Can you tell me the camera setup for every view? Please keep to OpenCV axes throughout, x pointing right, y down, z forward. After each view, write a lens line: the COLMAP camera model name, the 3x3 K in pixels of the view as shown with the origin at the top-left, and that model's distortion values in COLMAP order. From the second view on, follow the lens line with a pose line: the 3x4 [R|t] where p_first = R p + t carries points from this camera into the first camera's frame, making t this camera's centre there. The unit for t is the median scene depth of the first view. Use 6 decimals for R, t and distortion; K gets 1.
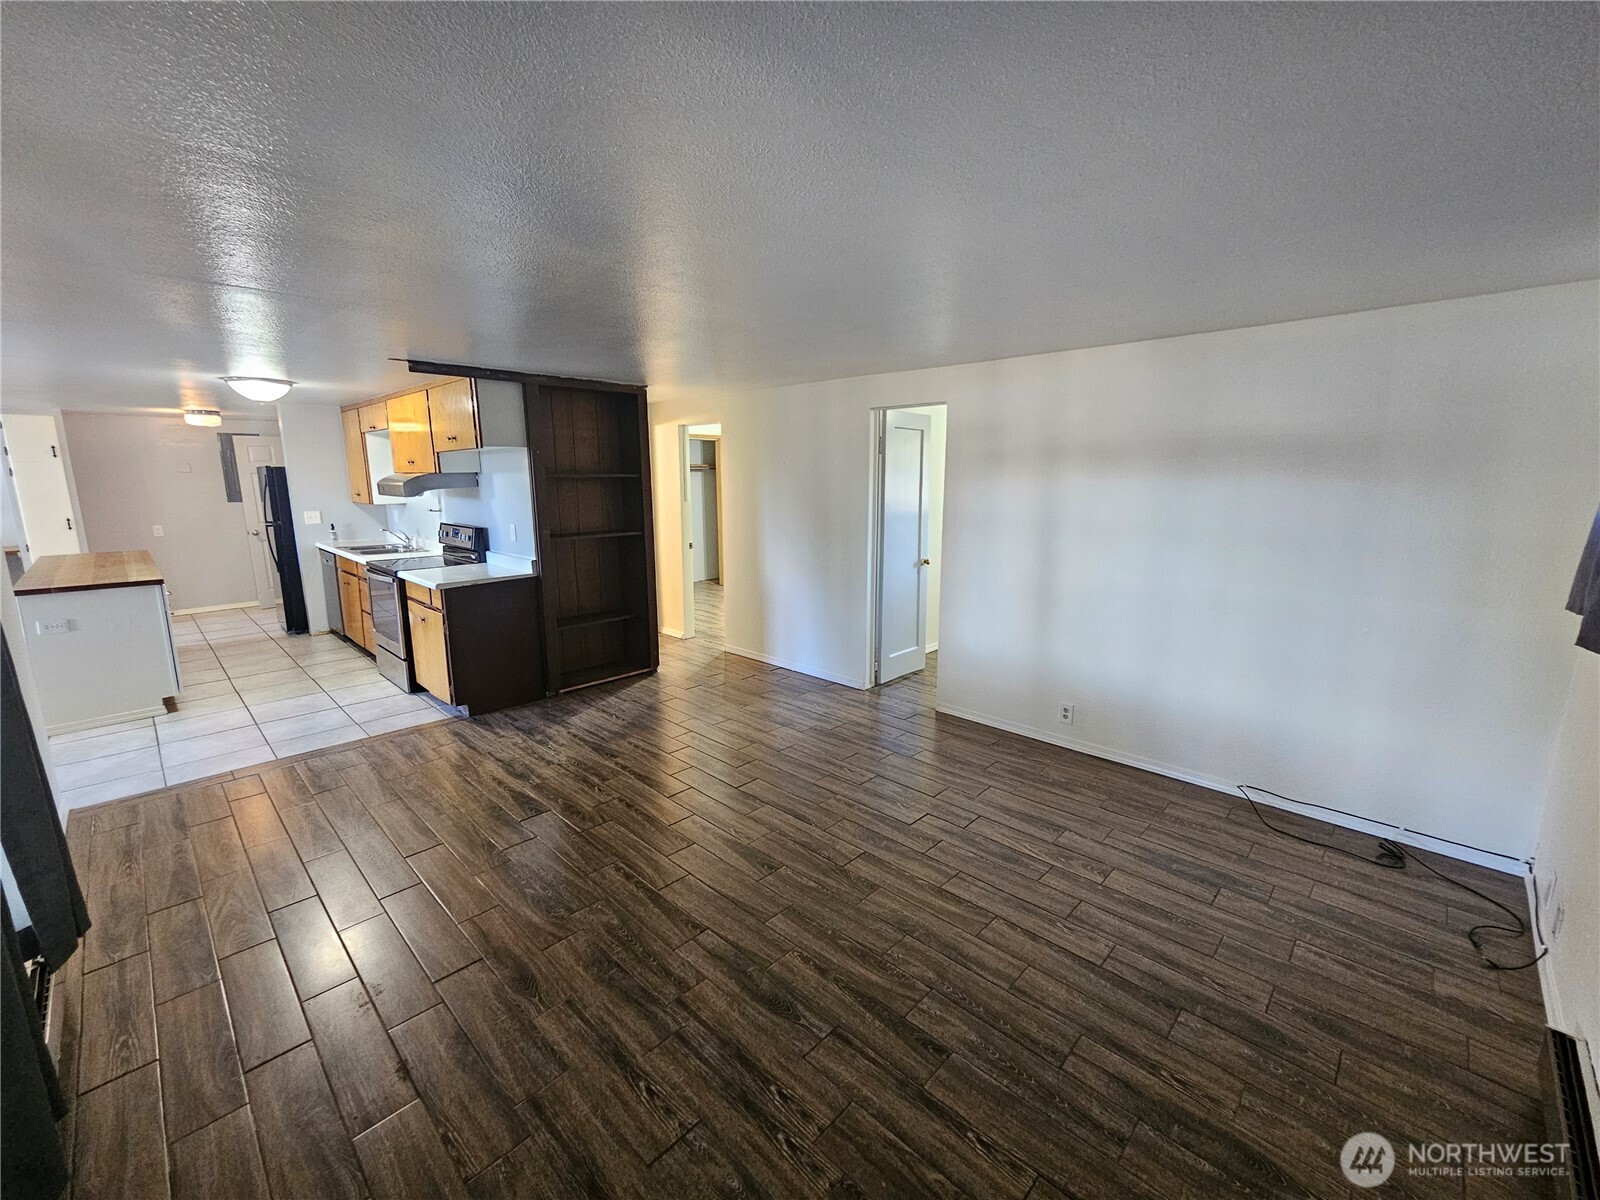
lens RADIAL K [[660.8, 0, 794.0], [0, 660.8, 594.2], [0, 0, 1]] dist [-0.001604, -0.000315]
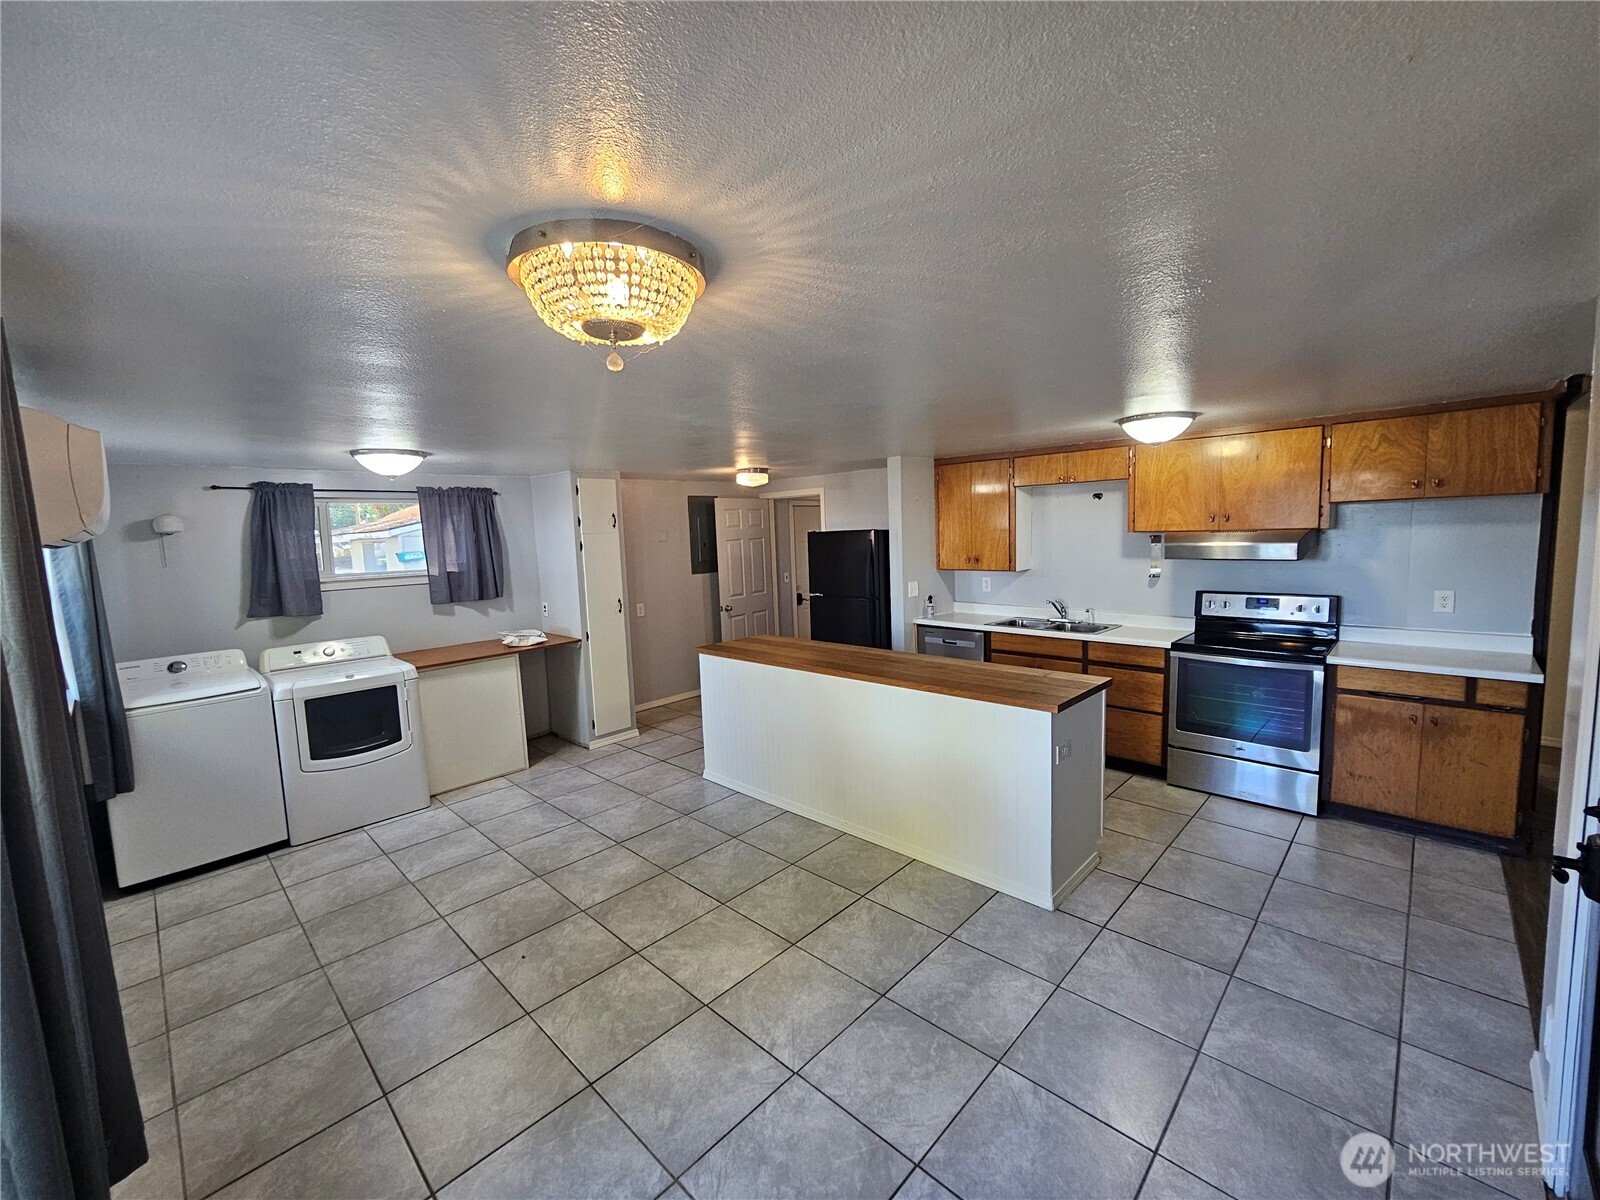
lens RADIAL K [[660.8, 0, 796.4], [0, 660.8, 604.0], [0, 0, 1]] dist [-0.001604, -0.000315]
pose [[0.999314, -0.036869, -0.003480, -1.562586], [0.036537, 0.996896, -0.069735, -0.079814], [0.006040, 0.069560, 0.997560, 0.307871]]
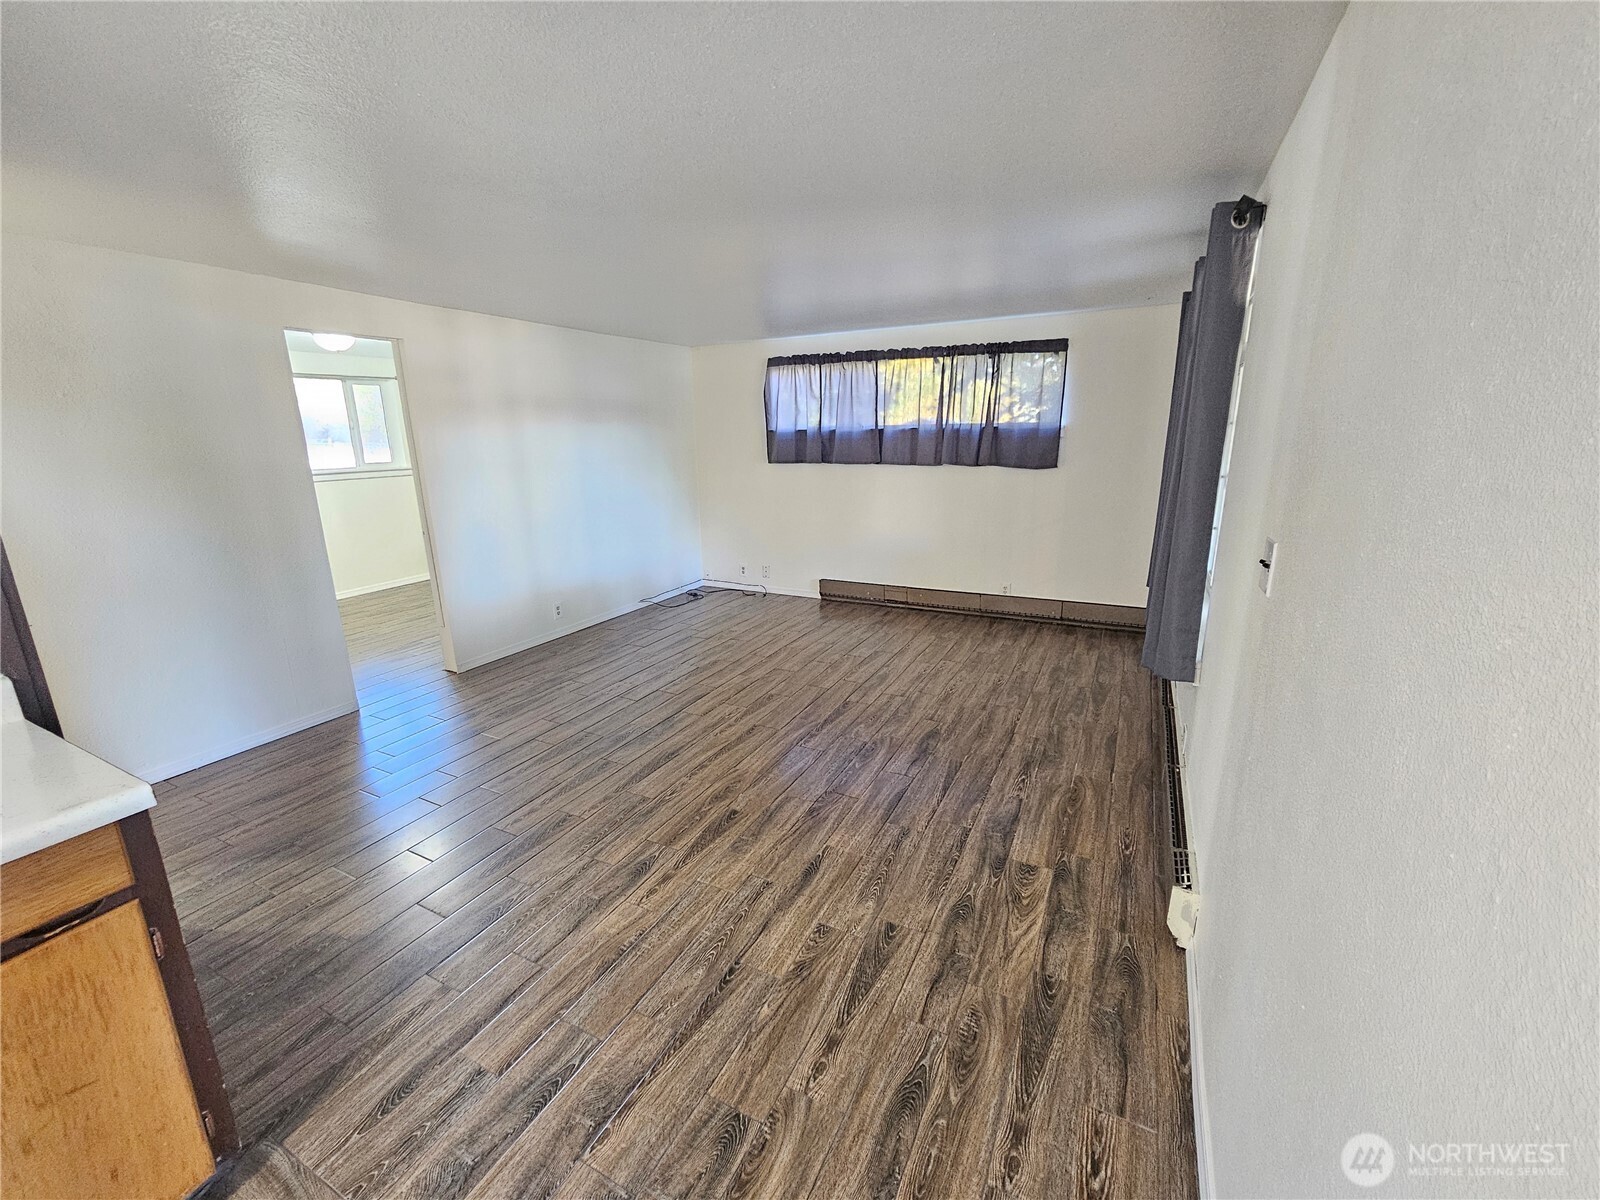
lens RADIAL K [[660.8, 0, 794.0], [0, 660.8, 602.1], [0, 0, 1]] dist [-0.001604, -0.000315]
pose [[-0.288321, -0.230613, 0.929349, -0.983518], [0.193610, 0.936477, 0.292447, -0.132774], [-0.937756, 0.264249, -0.225357, 0.914021]]
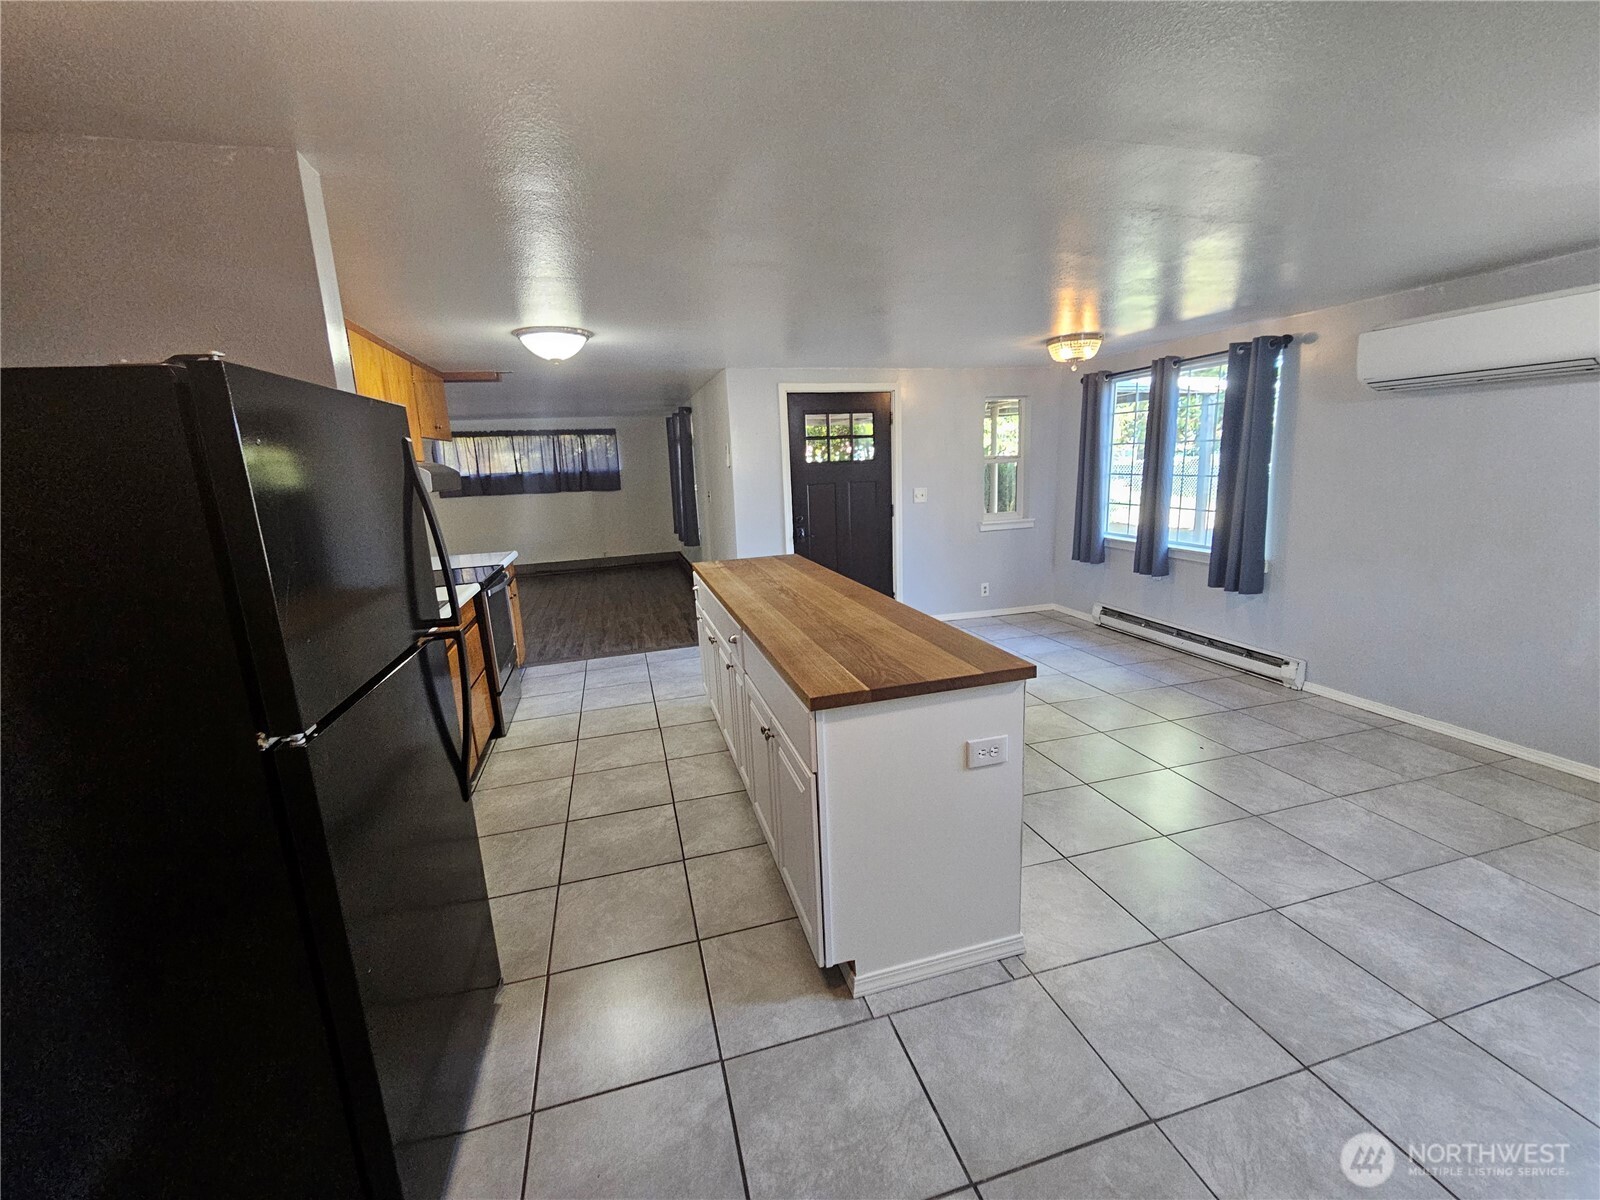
lens RADIAL K [[660.8, 0, 796.8], [0, 660.8, 595.9], [0, 0, 1]] dist [-0.001604, -0.000315]
pose [[-0.863724, -0.062031, 0.500134, -1.852114], [0.134123, 0.928313, 0.346765, -0.335905], [-0.485791, 0.366588, -0.793486, 2.012697]]
